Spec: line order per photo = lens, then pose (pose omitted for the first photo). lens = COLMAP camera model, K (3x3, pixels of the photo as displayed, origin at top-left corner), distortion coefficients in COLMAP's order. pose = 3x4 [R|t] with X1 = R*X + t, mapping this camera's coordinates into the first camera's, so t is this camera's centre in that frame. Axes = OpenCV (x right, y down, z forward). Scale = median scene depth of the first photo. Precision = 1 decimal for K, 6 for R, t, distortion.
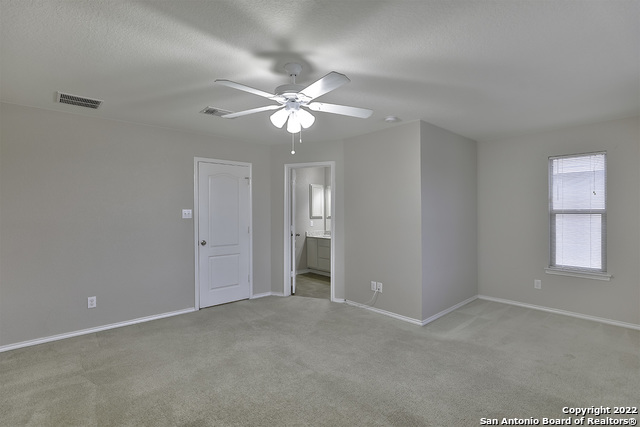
lens RADIAL K [[305.6, 0, 321.2], [0, 305.6, 213.4], [0, 0, 1]] dist [-0.004520, -0.001220]
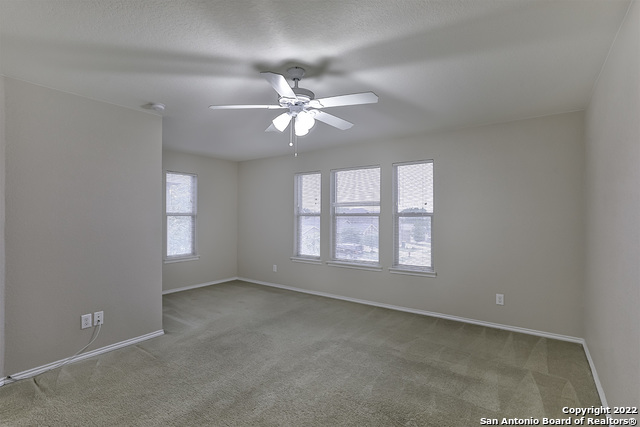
lens RADIAL K [[305.6, 0, 321.6], [0, 305.6, 214.4], [0, 0, 1]] dist [-0.004520, -0.001220]
pose [[-0.218294, 0.005471, 0.975868, -0.664206], [-0.001828, 0.999980, -0.006015, 0.002025], [-0.975881, -0.003097, -0.218280, 0.688927]]
